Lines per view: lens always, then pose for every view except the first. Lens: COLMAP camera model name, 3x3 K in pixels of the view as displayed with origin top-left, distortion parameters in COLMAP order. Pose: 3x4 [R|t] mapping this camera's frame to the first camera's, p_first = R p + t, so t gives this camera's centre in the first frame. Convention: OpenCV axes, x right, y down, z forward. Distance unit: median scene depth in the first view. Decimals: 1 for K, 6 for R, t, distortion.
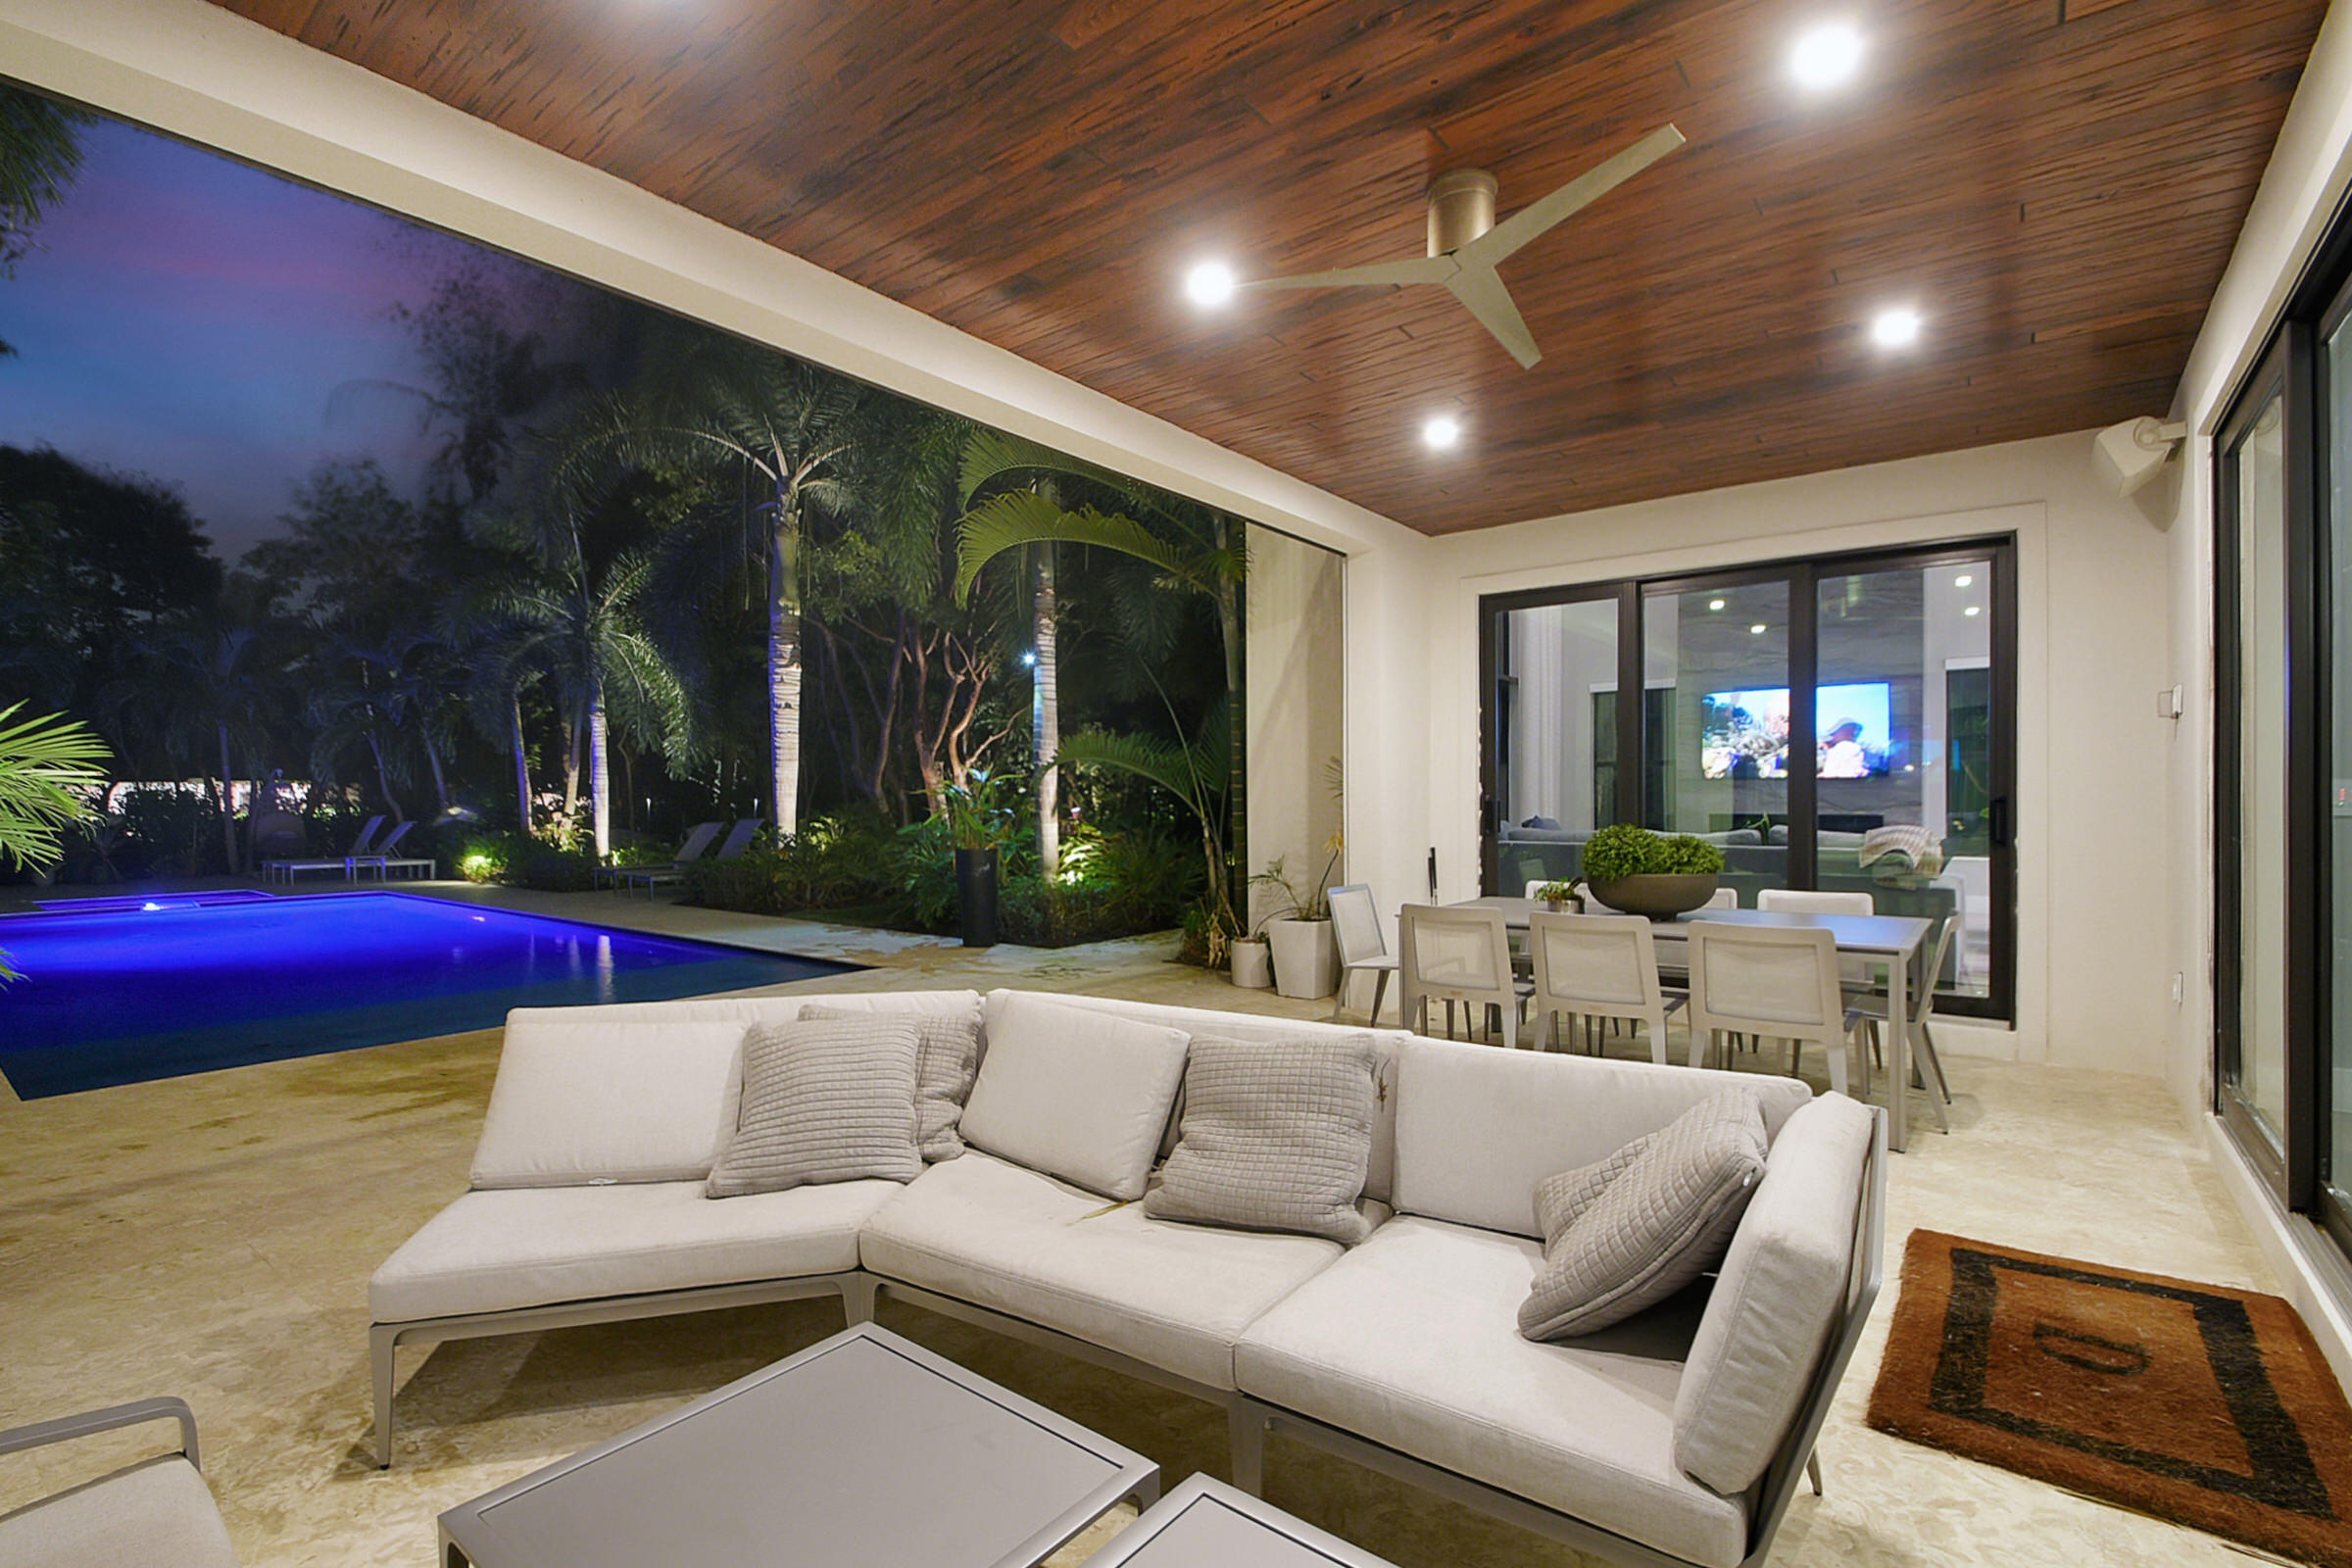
lens RADIAL K [[1061.8, 0, 1175.1], [0, 1061.8, 791.5], [0, 0, 1]] dist [-0.005294, -0.001803]
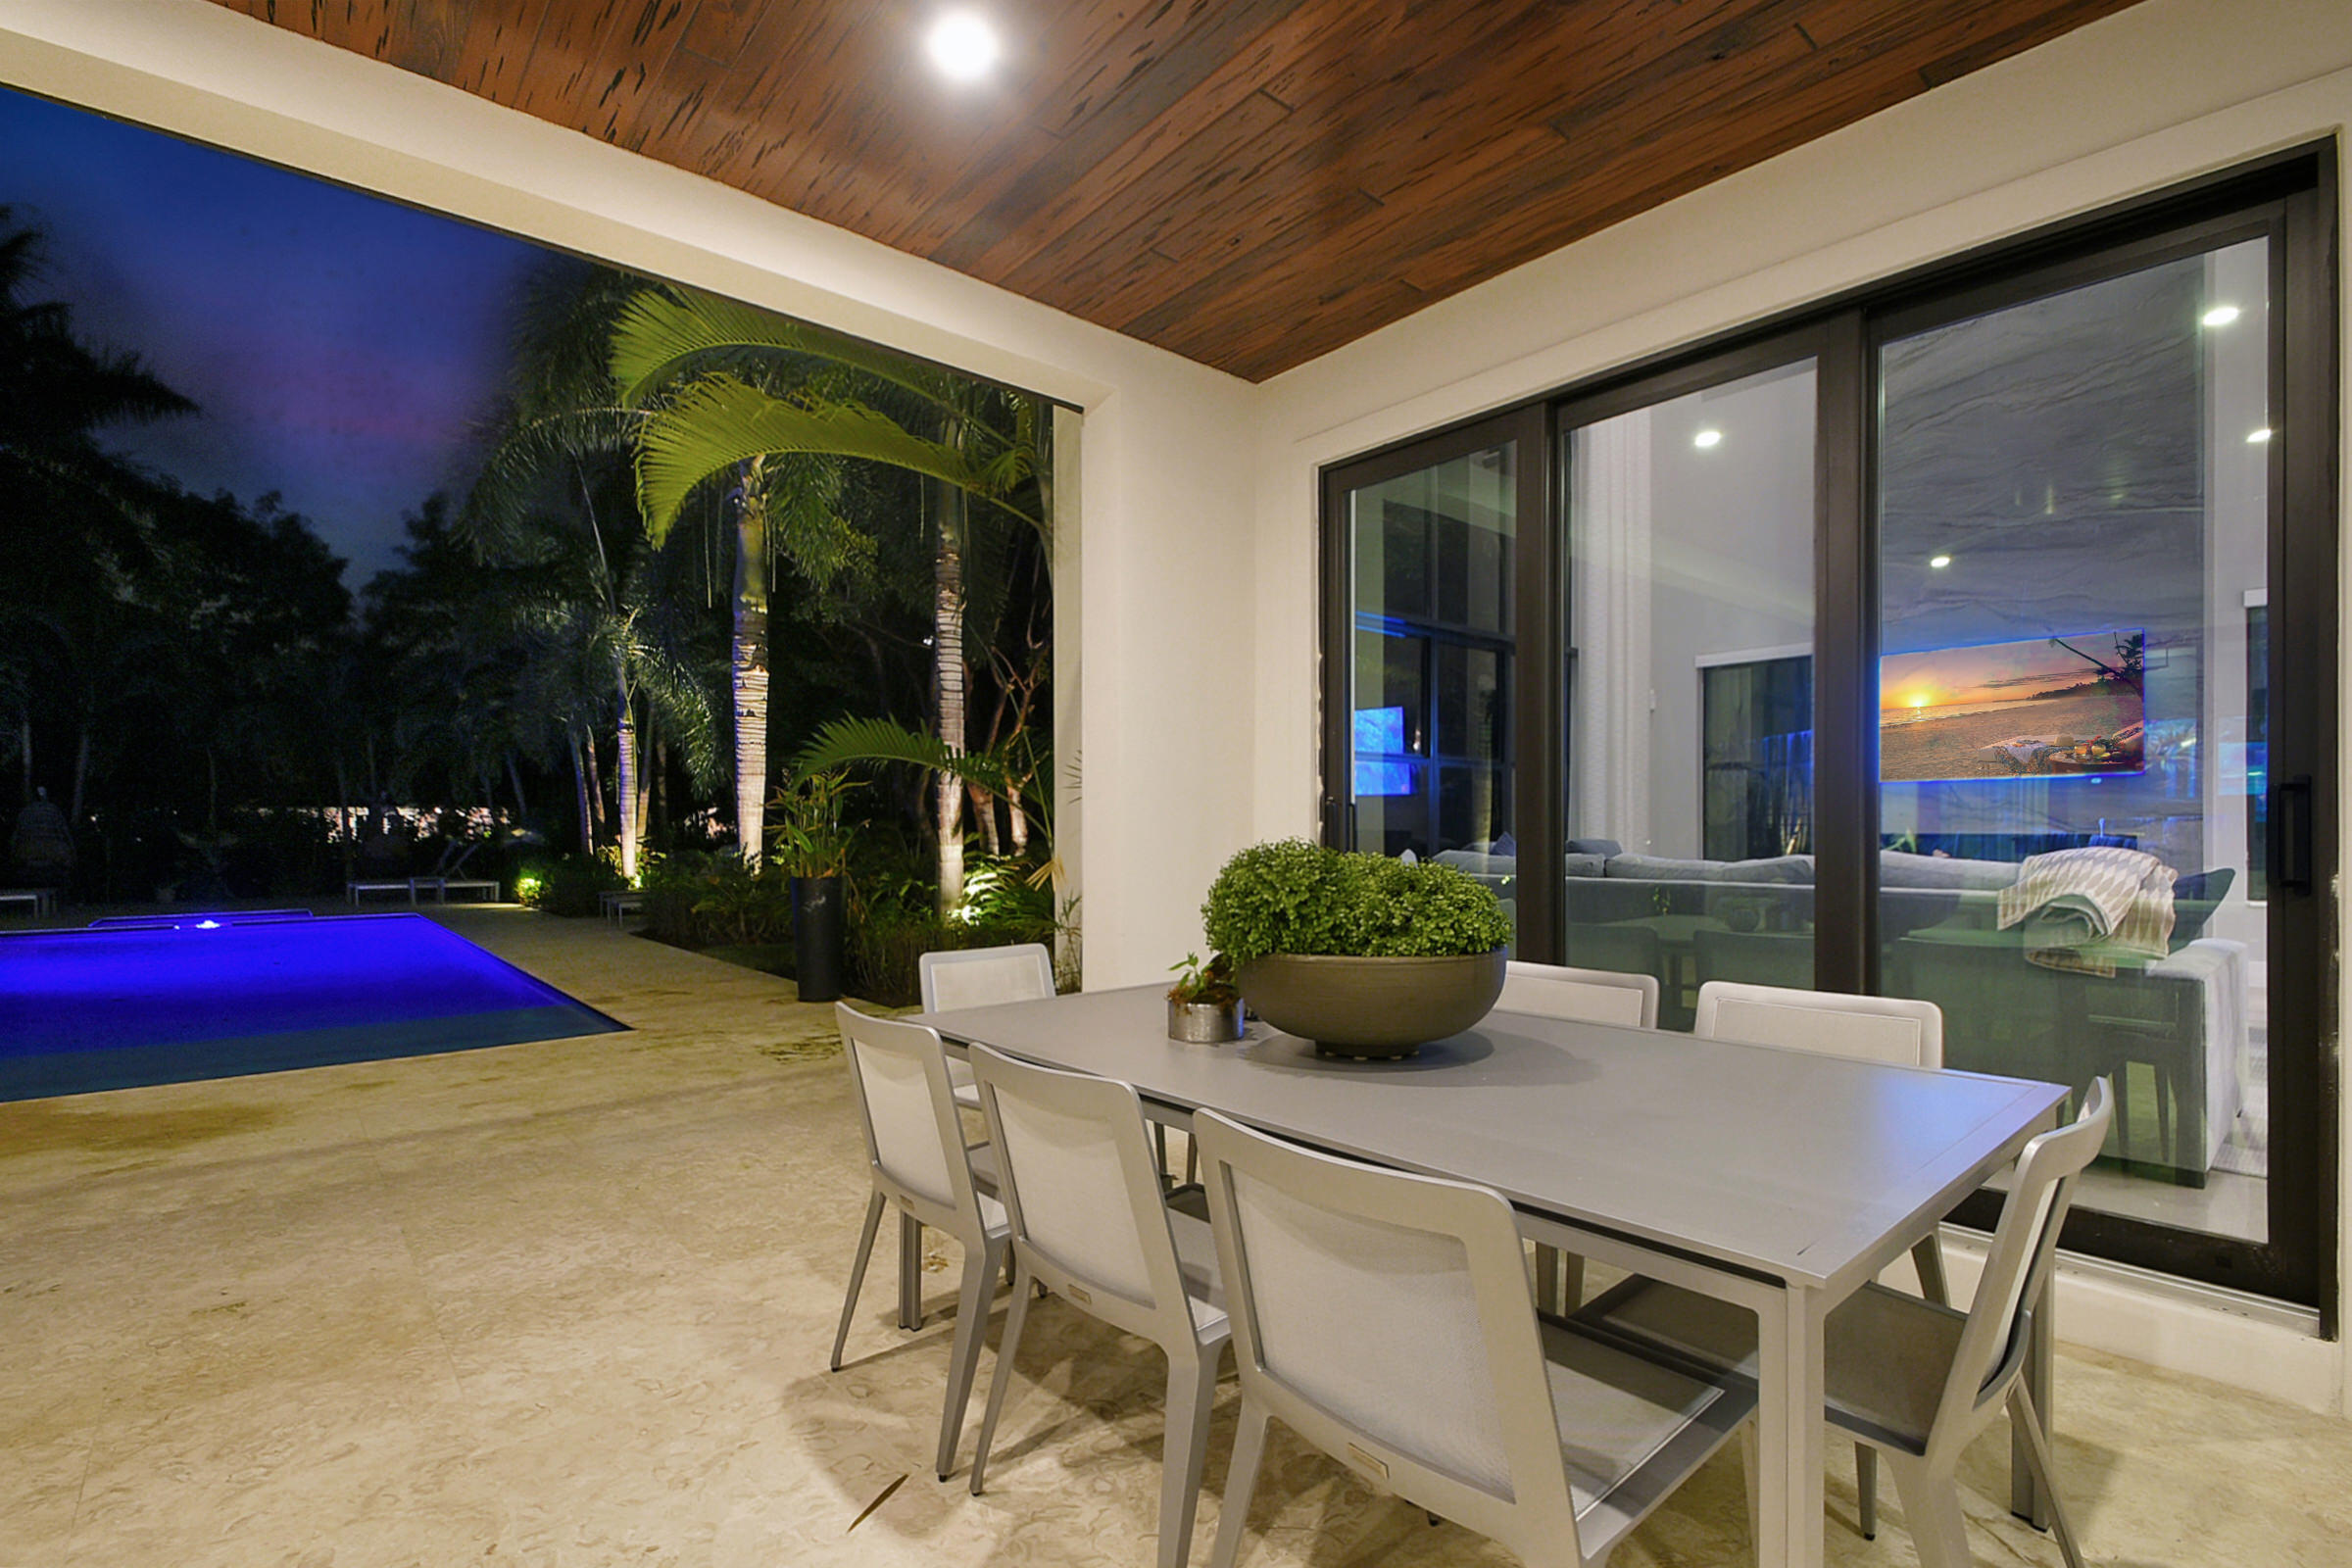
lens RADIAL K [[1061.8, 0, 1181.3], [0, 1061.8, 828.8], [0, 0, 1]] dist [-0.005294, -0.001803]
pose [[0.982290, -0.000058, -0.187365, 0.205119], [0.002042, 0.999944, 0.010396, 0.009864], [0.187354, -0.010594, 0.982235, 0.245789]]
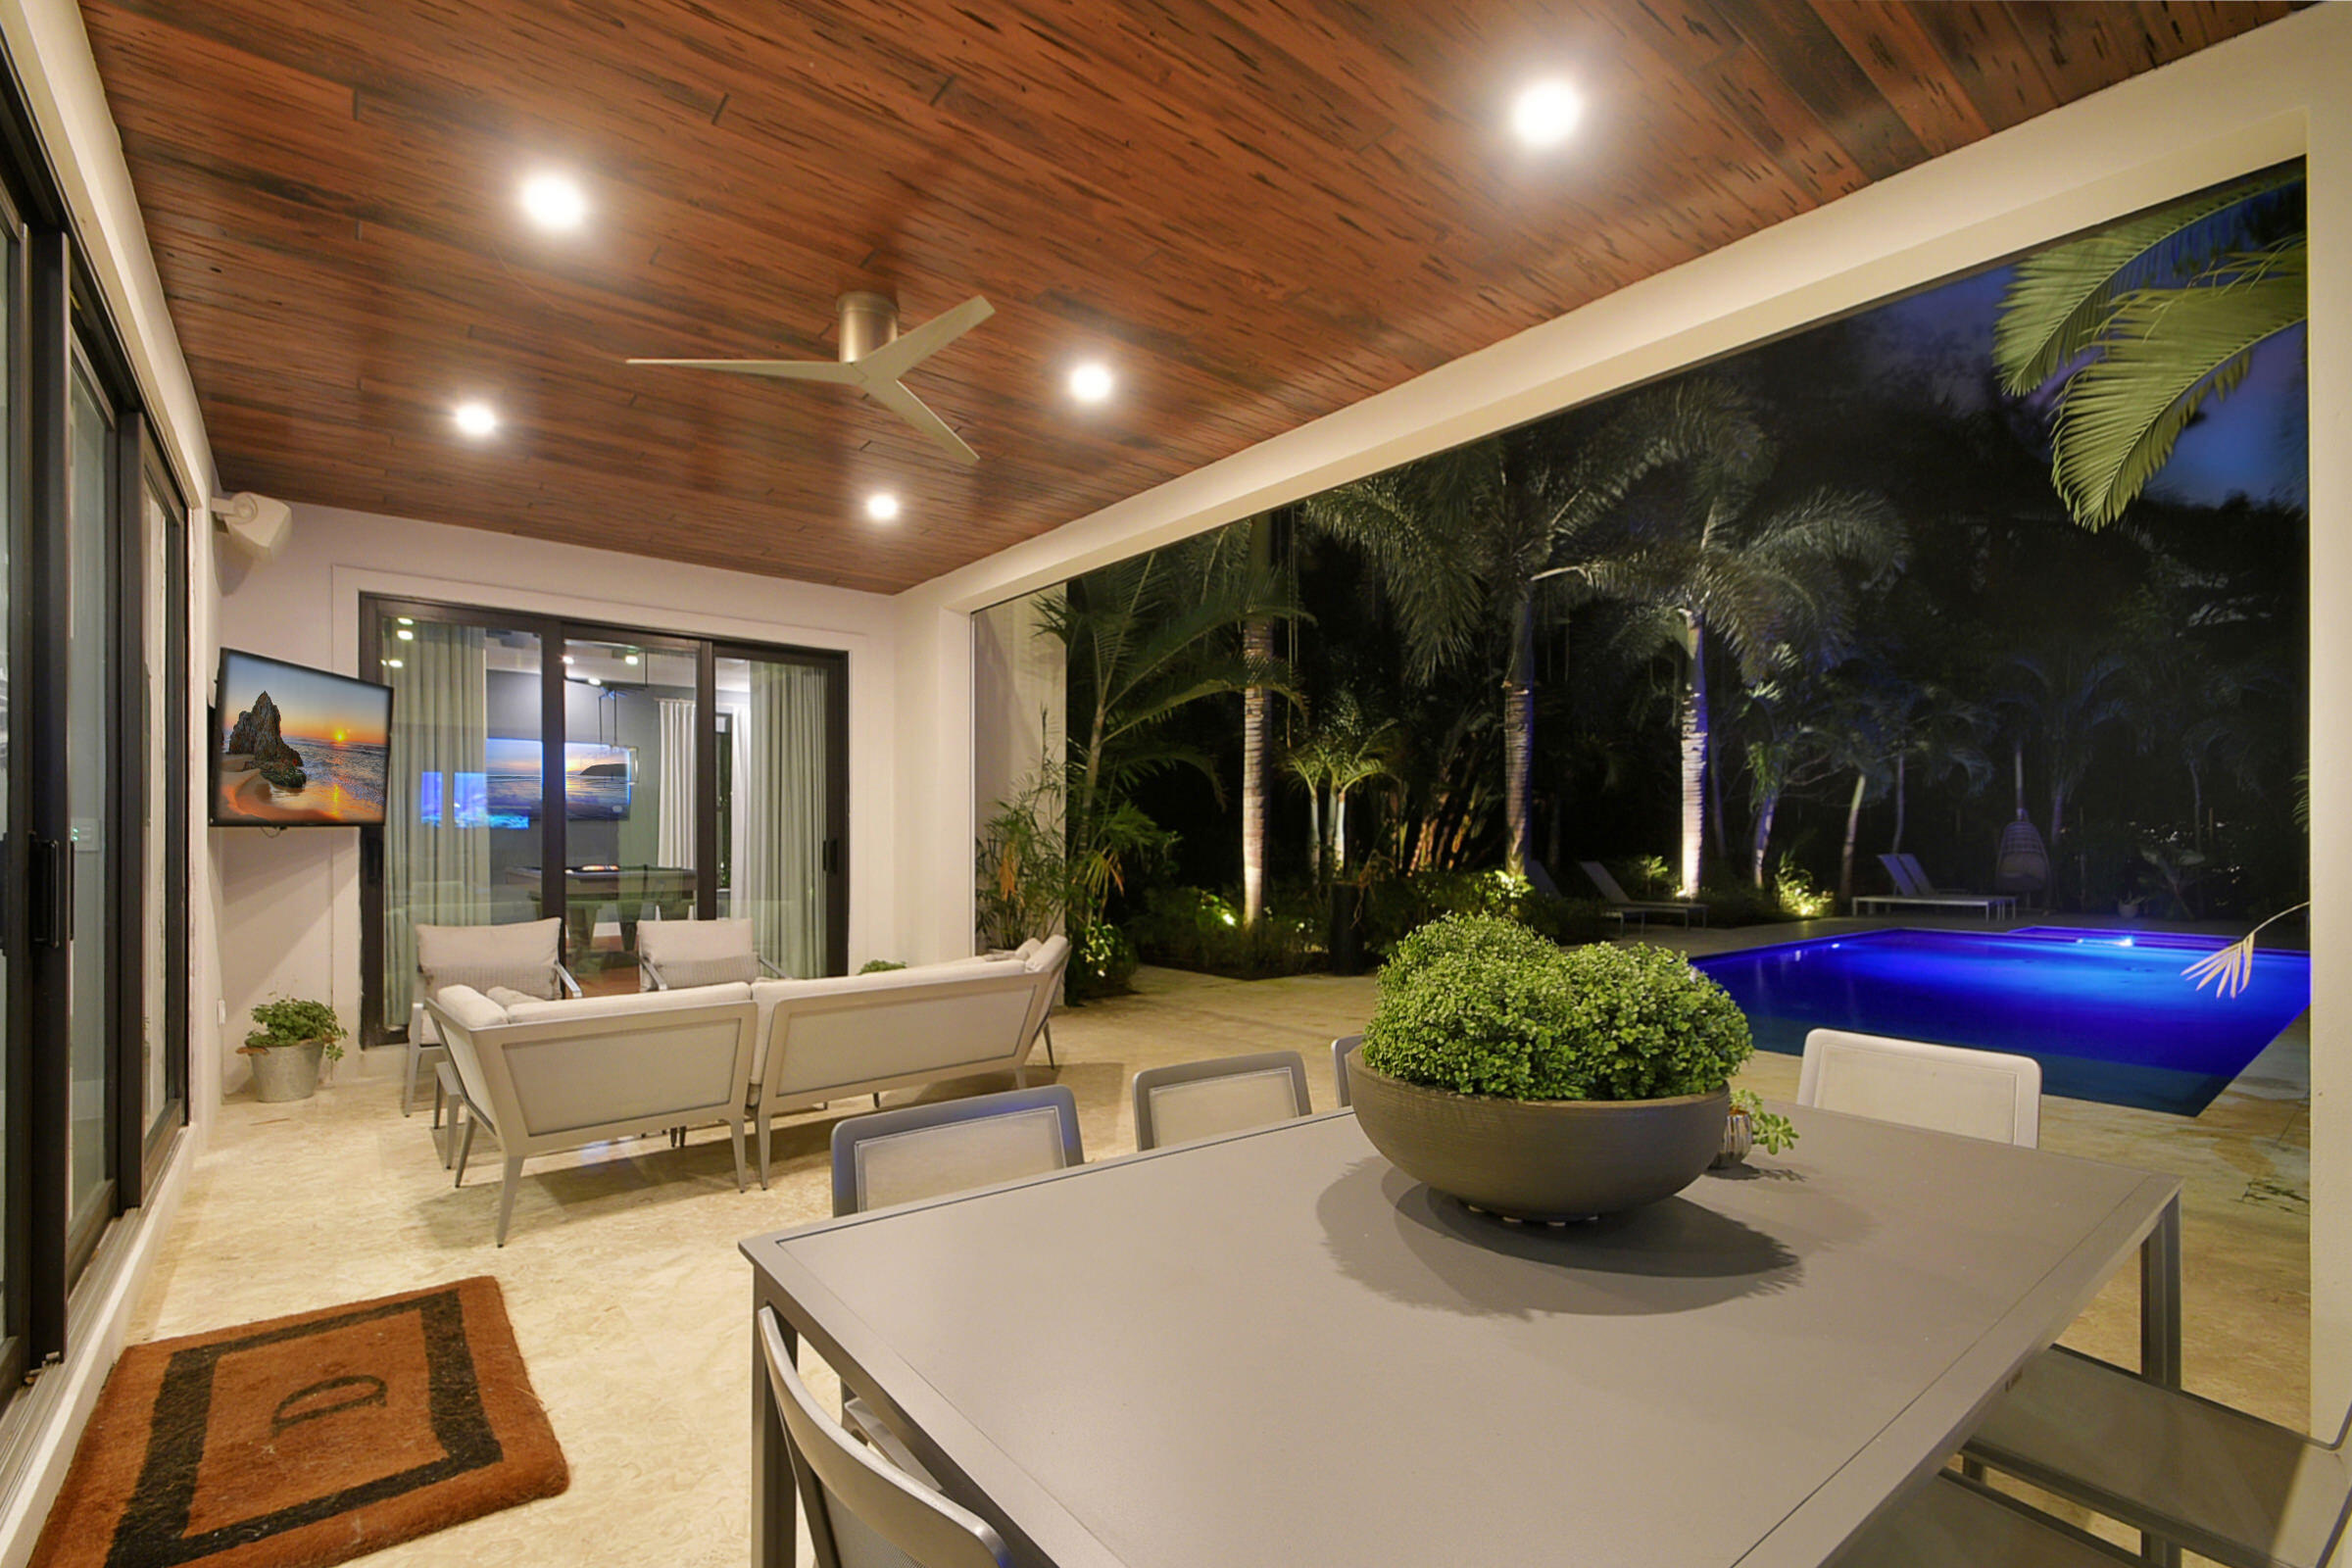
lens RADIAL K [[1061.8, 0, 1160.7], [0, 1061.8, 823.1], [0, 0, 1]] dist [-0.005294, -0.001803]
pose [[-0.235274, -0.007158, -0.971903, 0.424148], [-0.002581, 0.999974, -0.006740, -0.001206], [0.971926, 0.000923, -0.235286, 0.511059]]
